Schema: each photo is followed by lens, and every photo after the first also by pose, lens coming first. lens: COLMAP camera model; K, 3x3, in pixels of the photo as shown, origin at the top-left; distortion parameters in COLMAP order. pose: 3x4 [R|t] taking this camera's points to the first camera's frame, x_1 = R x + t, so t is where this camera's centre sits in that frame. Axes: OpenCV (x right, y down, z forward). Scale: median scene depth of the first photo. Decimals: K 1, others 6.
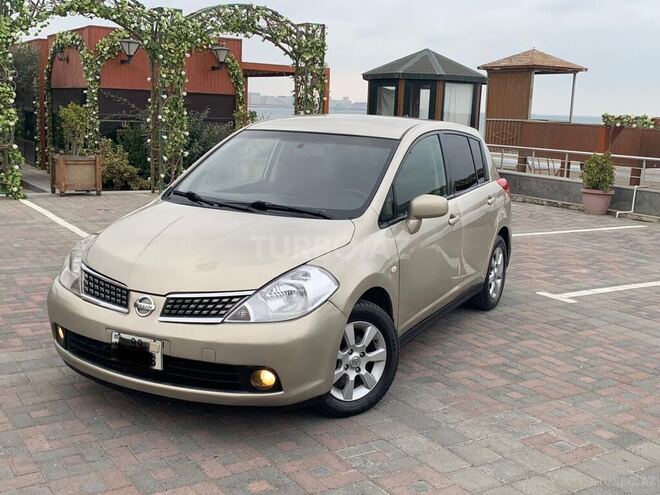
lens RADIAL K [[786.9, 0, 327.0], [0, 786.9, 242.1], [0, 0, 1]] dist [0.034348, 0.000000]
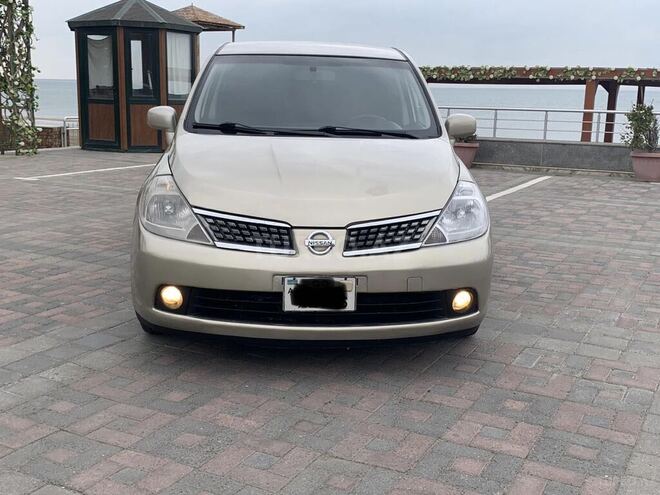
lens RADIAL K [[786.9, 0, 330.1], [0, 786.9, 243.2], [0, 0, 1]] dist [0.034348, 0.000000]
pose [[0.869133, -0.115546, 0.480893, -0.185591], [0.094611, 0.993213, 0.067651, 0.007045], [-0.485446, -0.013300, 0.874166, 0.068812]]
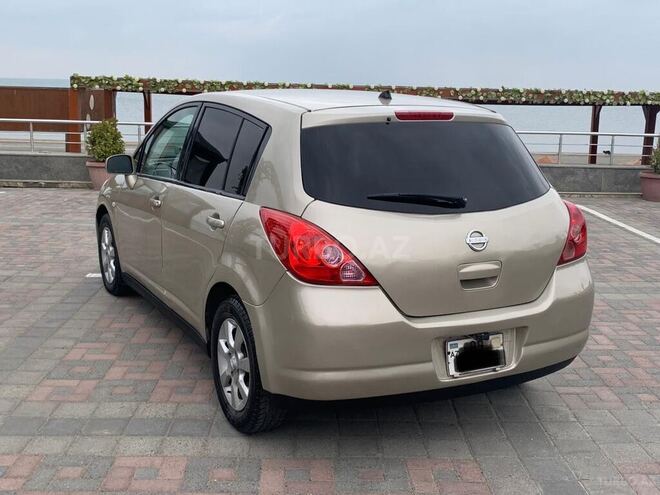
lens RADIAL K [[786.9, 0, 332.2], [0, 786.9, 248.8], [0, 0, 1]] dist [0.034348, 0.000000]
pose [[0.504082, -0.197330, 0.840810, -0.298693], [0.139155, 0.979385, 0.146426, -0.066858], [-0.852371, 0.043193, 0.521150, 0.334032]]
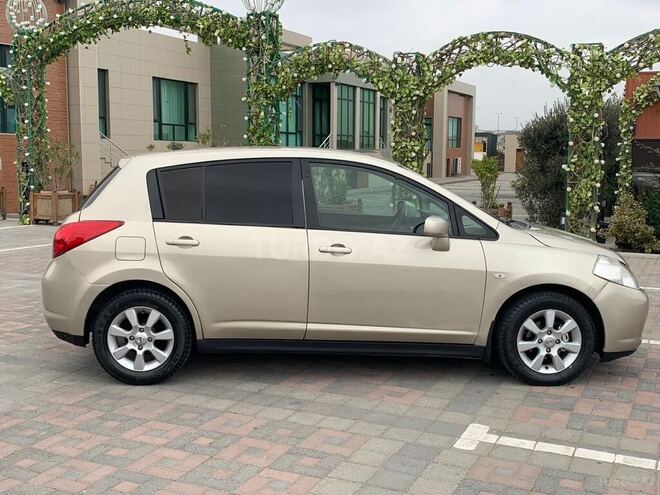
lens RADIAL K [[786.9, 0, 317.4], [0, 786.9, 234.4], [0, 0, 1]] dist [0.034348, 0.000000]
pose [[0.535394, 0.051016, -0.843061, 0.391462], [-0.127571, 0.991607, -0.021010, -0.029419], [0.834913, 0.118799, 0.537408, 0.302677]]
